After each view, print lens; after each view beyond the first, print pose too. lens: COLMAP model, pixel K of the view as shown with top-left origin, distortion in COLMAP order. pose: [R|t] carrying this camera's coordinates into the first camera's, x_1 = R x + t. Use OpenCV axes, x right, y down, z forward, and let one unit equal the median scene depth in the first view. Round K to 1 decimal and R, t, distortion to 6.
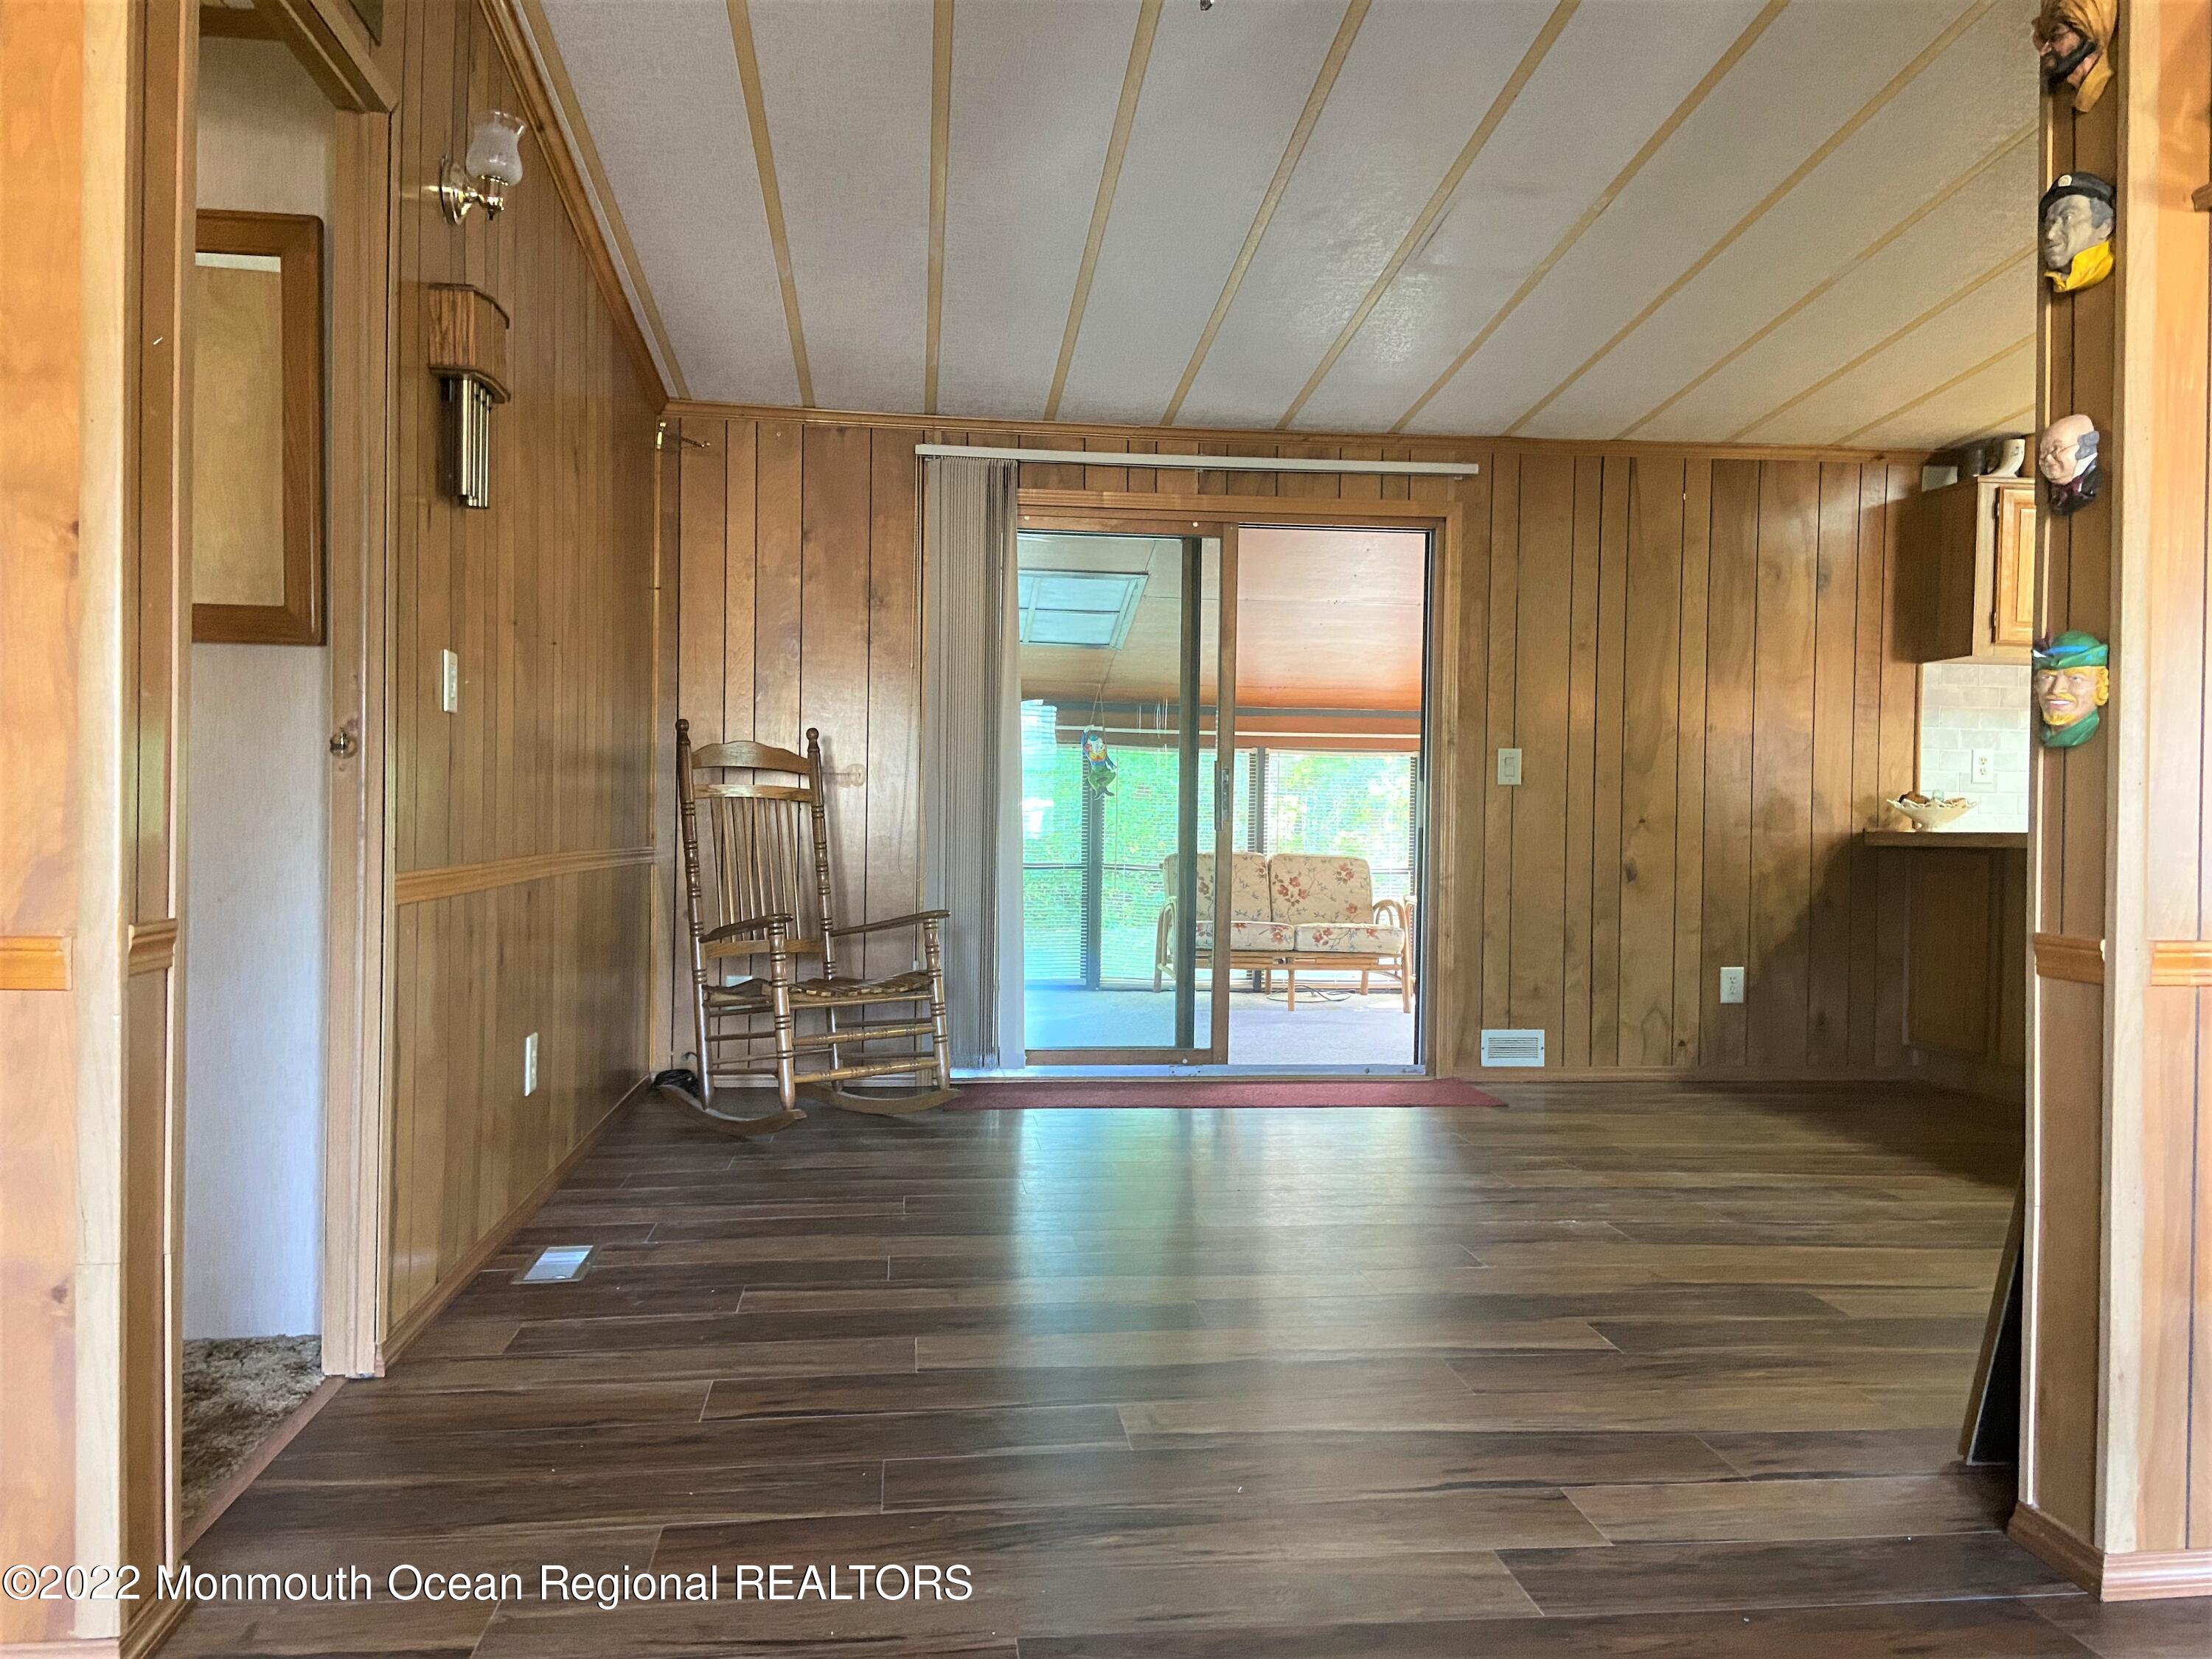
lens RADIAL K [[1686.3, 0, 1097.1], [0, 1686.3, 841.3], [0, 0, 1]] dist [0.158292, -0.209892]
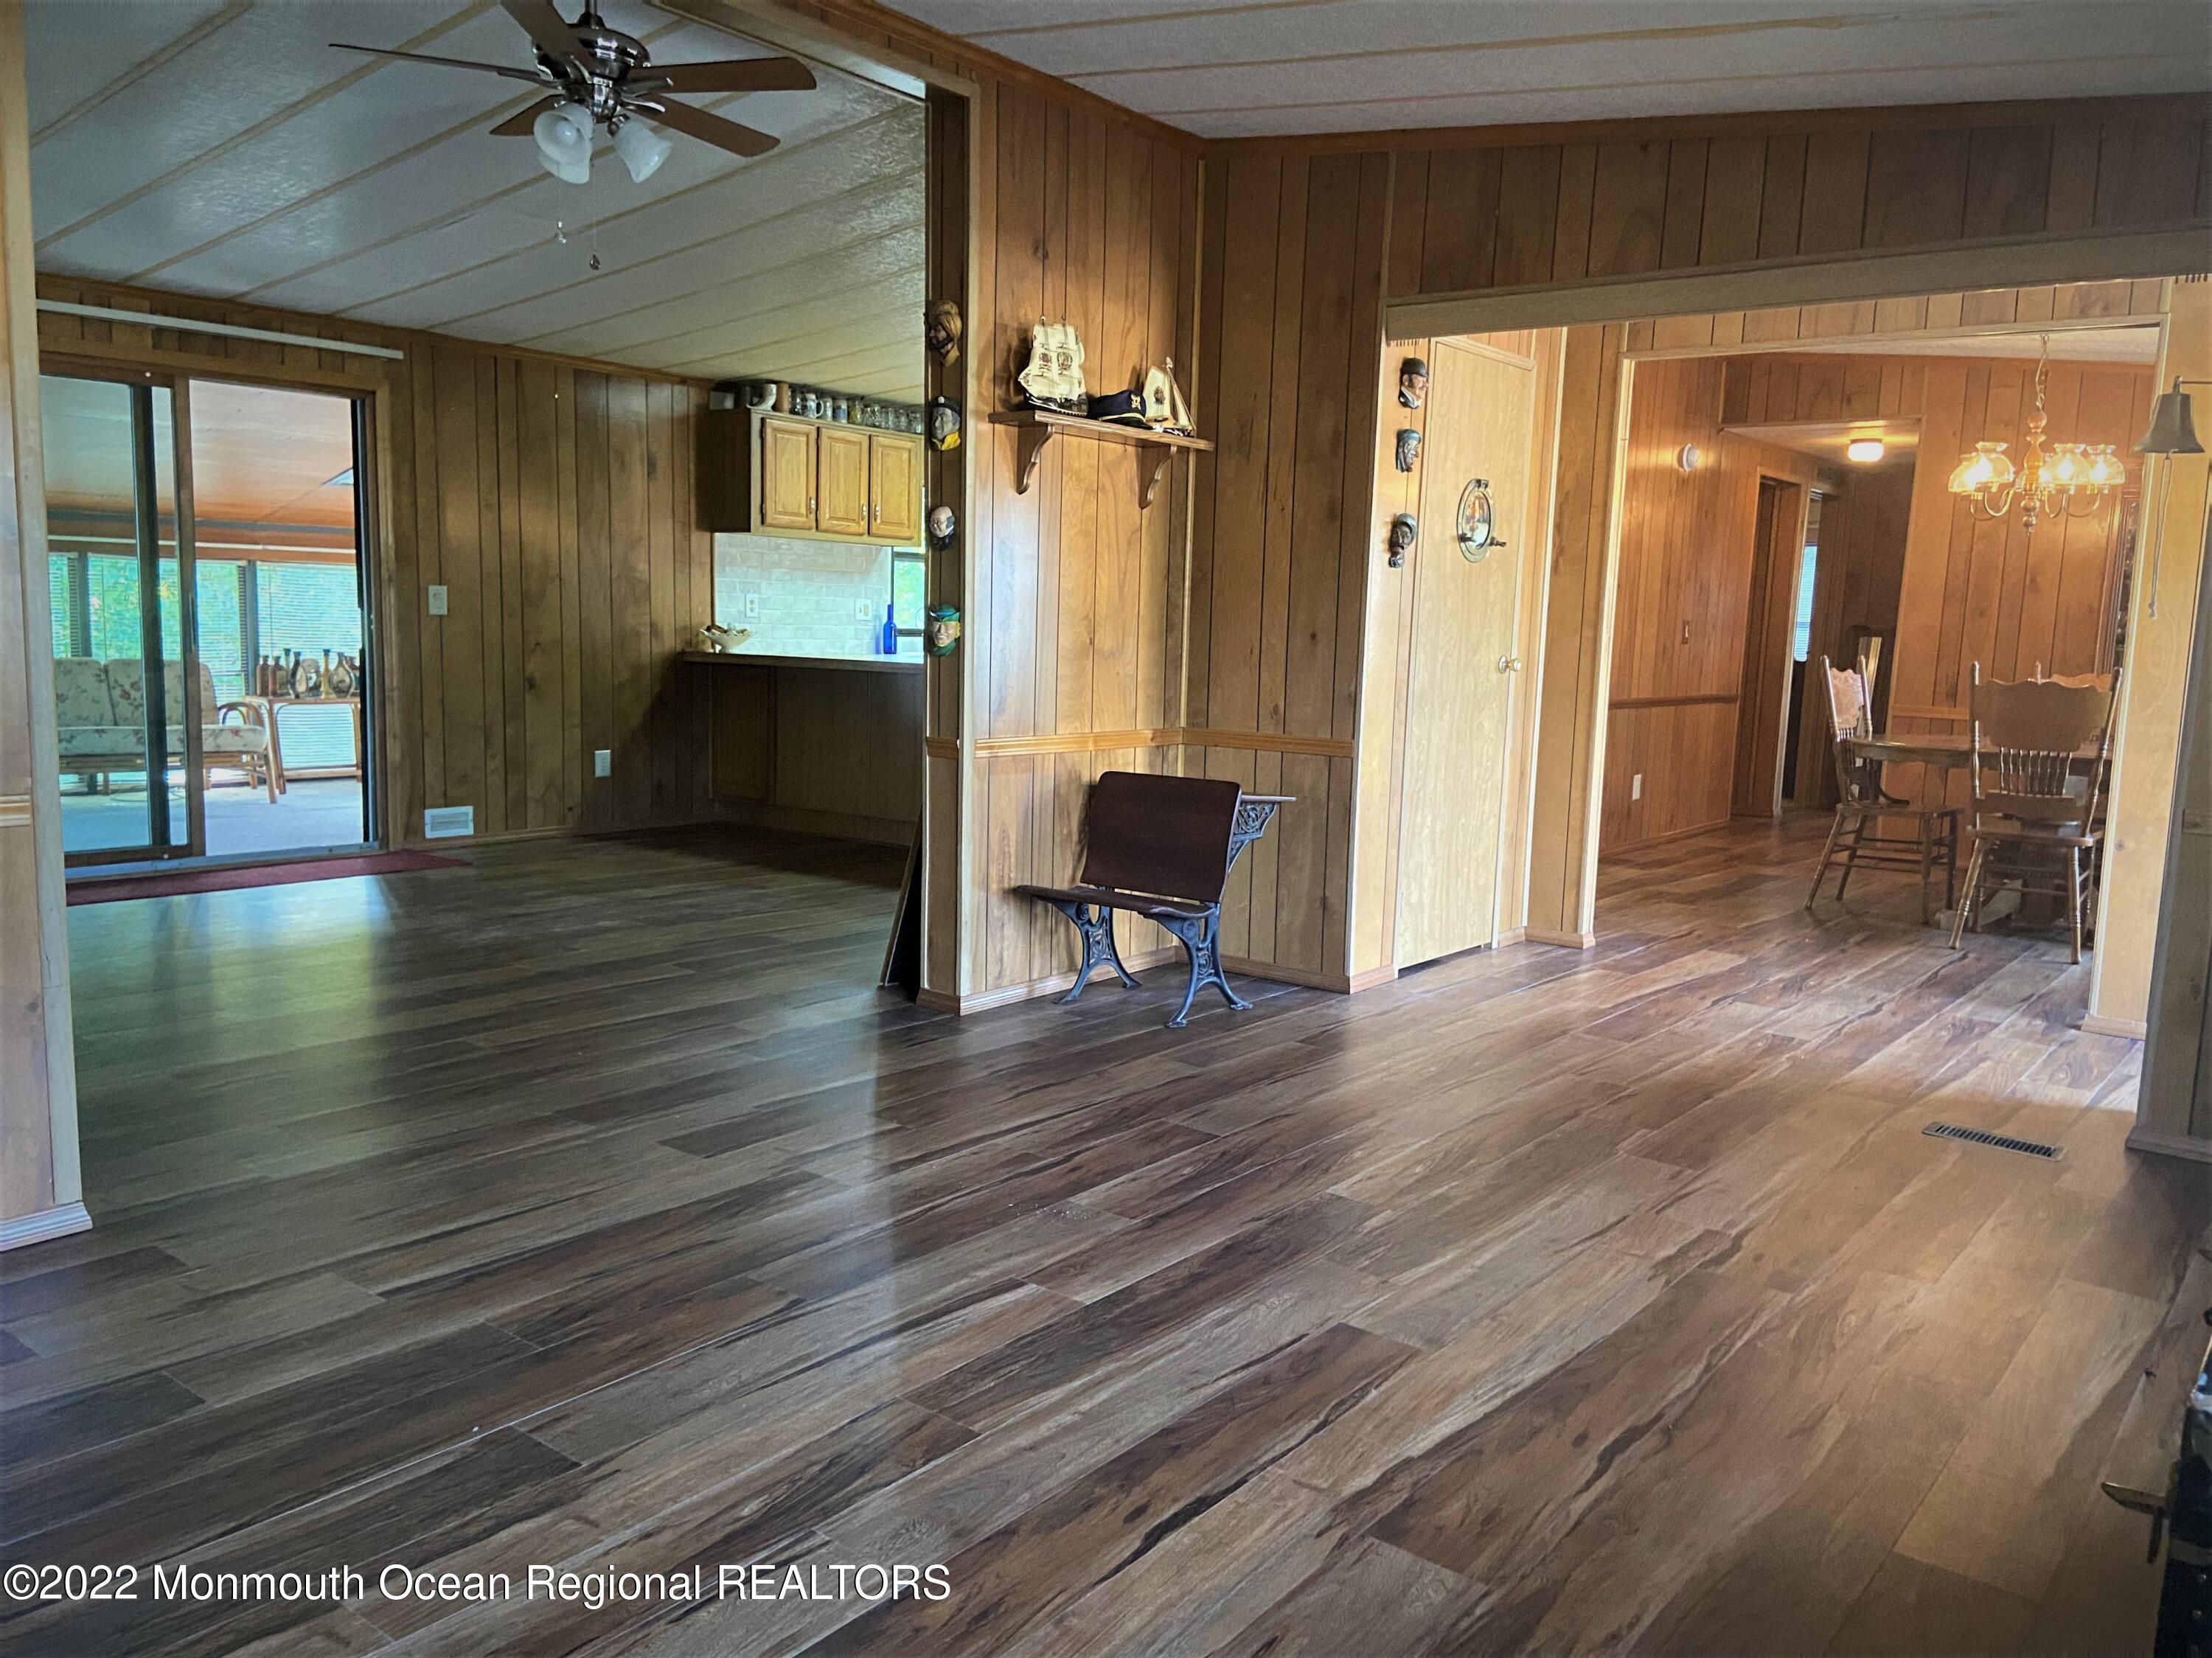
lens RADIAL K [[1643.5, 0, 1106.0], [0, 1643.5, 829.0], [0, 0, 1]] dist [0.099178, -0.129429]
pose [[0.720060, -0.079850, 0.689302, -0.263406], [-0.008143, 0.992316, 0.123458, -0.031965], [-0.693864, -0.094510, 0.713877, -0.236336]]
